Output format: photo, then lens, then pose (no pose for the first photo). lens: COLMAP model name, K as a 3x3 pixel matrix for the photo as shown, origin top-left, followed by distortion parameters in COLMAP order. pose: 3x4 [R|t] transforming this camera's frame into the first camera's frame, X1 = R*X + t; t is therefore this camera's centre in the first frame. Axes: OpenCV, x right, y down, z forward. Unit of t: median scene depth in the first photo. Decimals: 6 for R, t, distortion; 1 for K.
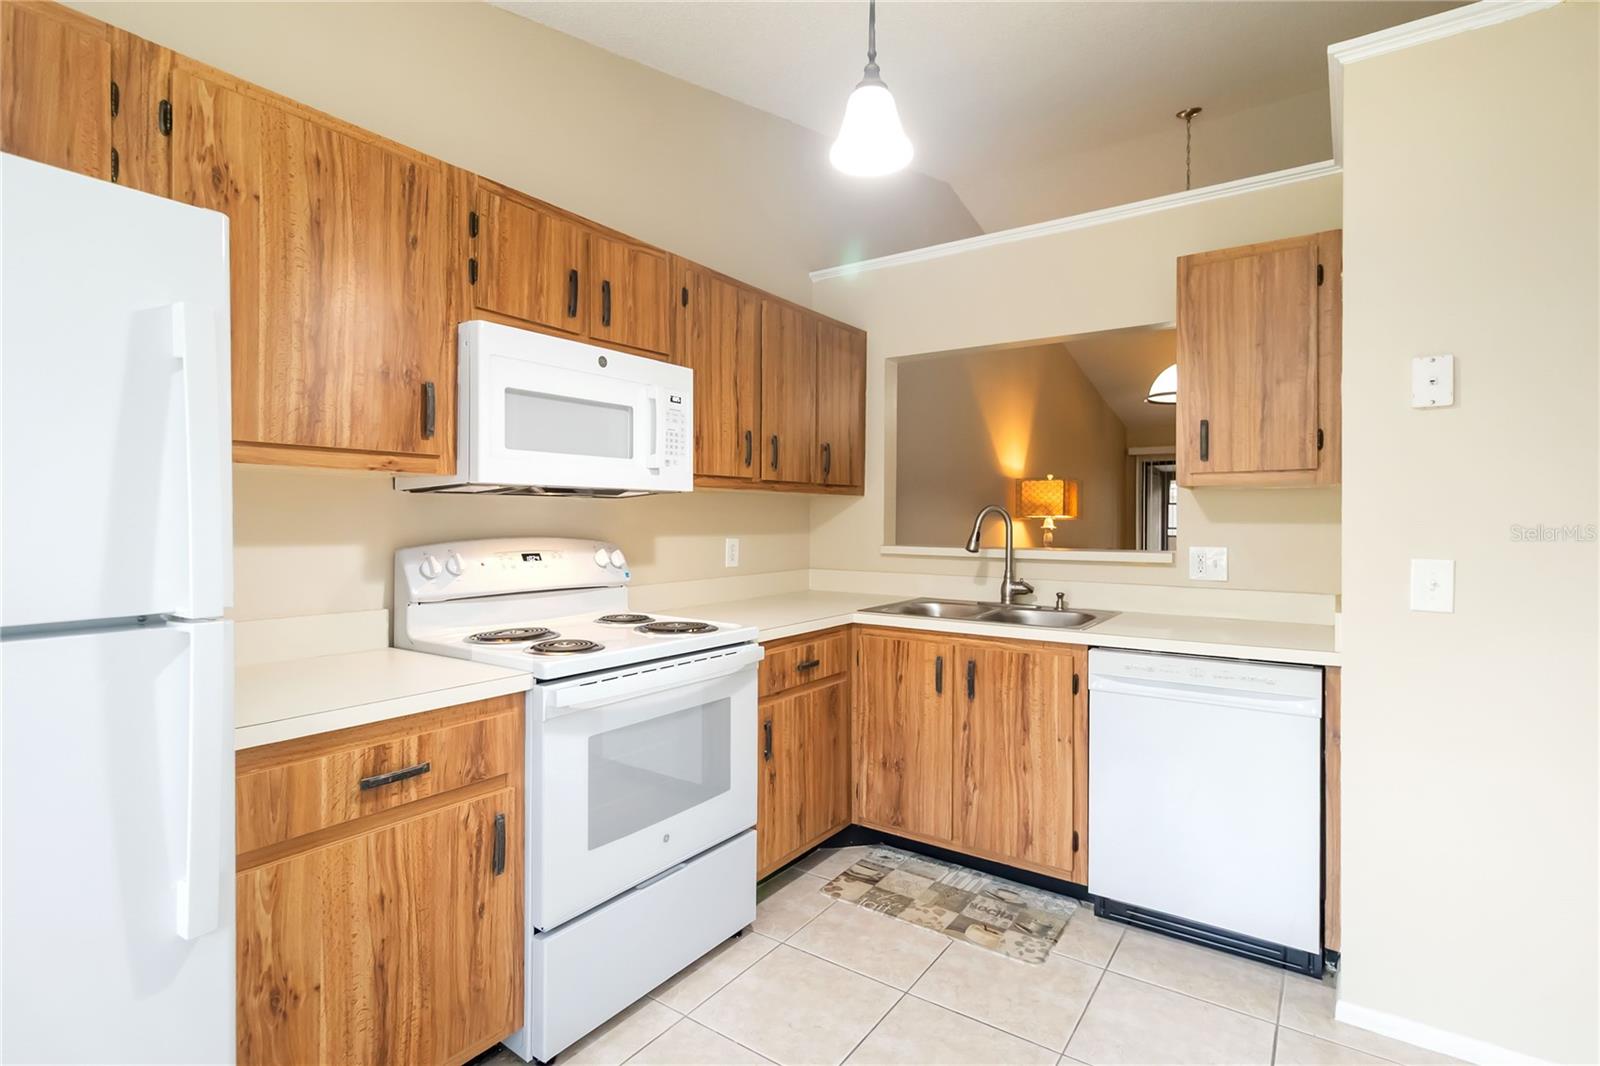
lens RADIAL K [[767.8, 0, 816.0], [0, 767.8, 519.8], [0, 0, 1]] dist [0.001418, 0.000046]
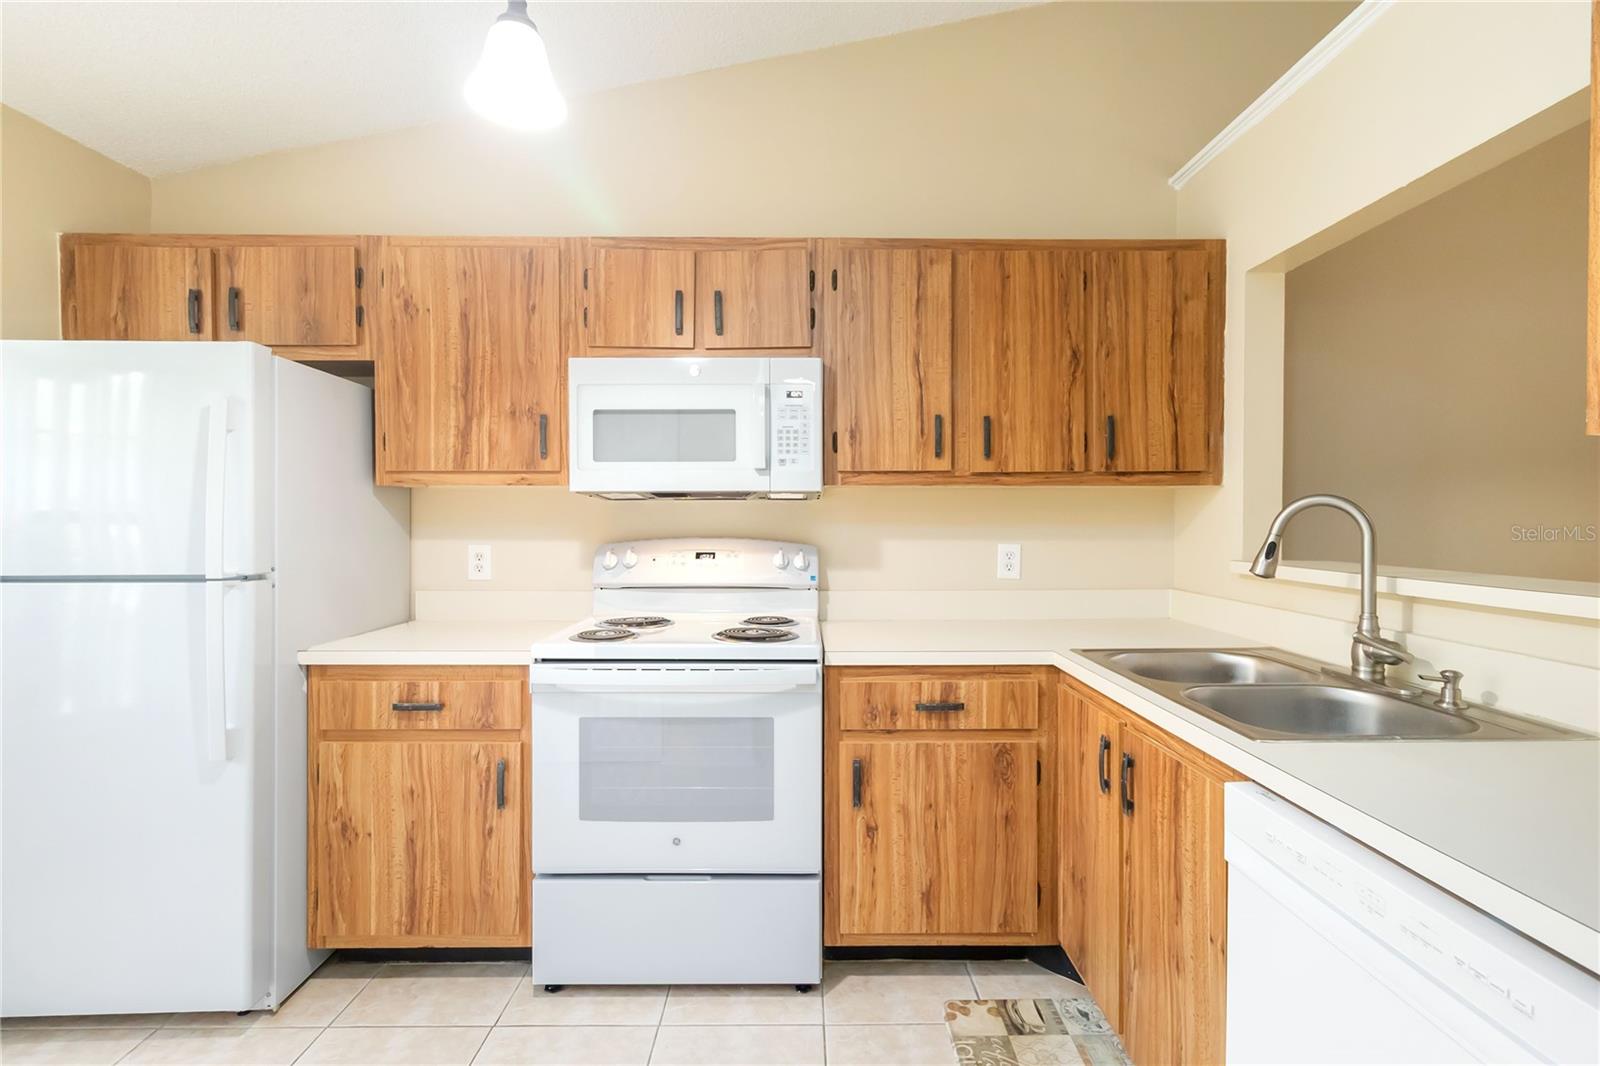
lens RADIAL K [[767.8, 0, 816.0], [0, 767.8, 519.8], [0, 0, 1]] dist [0.001418, 0.000046]
pose [[0.569960, -0.001586, -0.821671, 0.646719], [0.000855, 0.999999, -0.001337, -0.001228], [0.821672, 0.000059, 0.569961, 0.515819]]
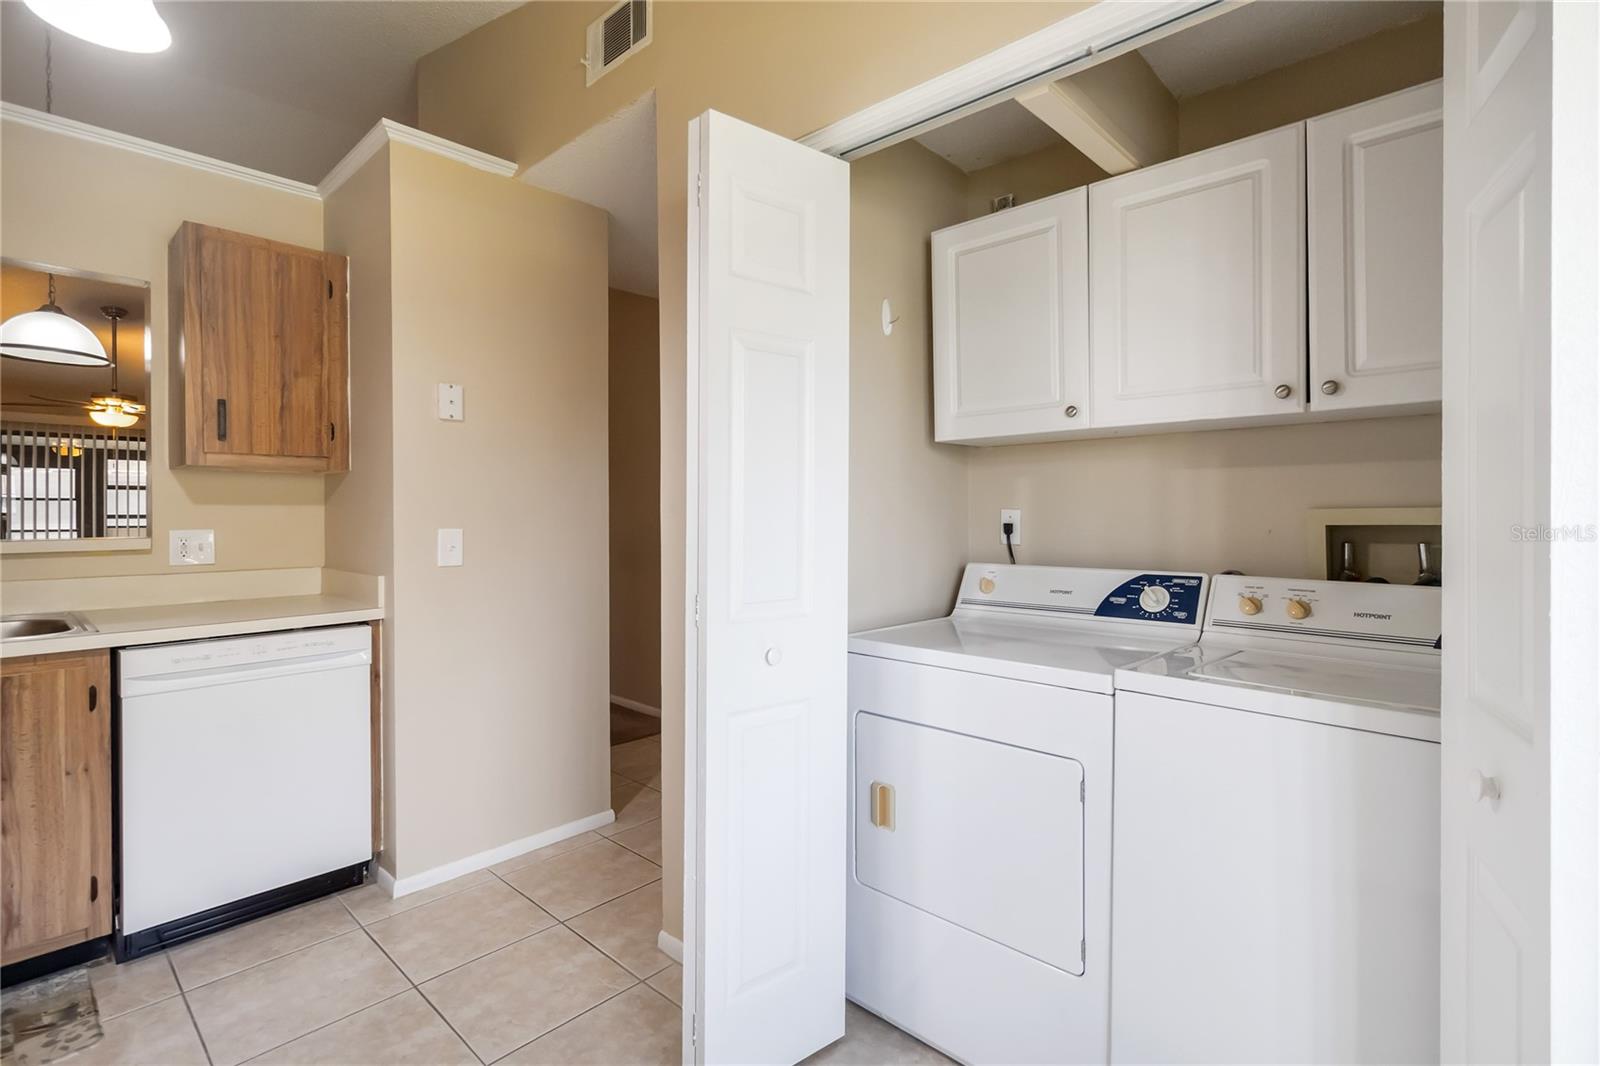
lens RADIAL K [[749.3, 0, 822.7], [0, 749.3, 506.7], [0, 0, 1]] dist [0.002436, 0.000335]
pose [[0.138216, -0.000151, 0.990402, -0.381545], [0.001784, 0.999998, -0.000096, 0.010359], [-0.990401, 0.001780, 0.138216, 0.119202]]
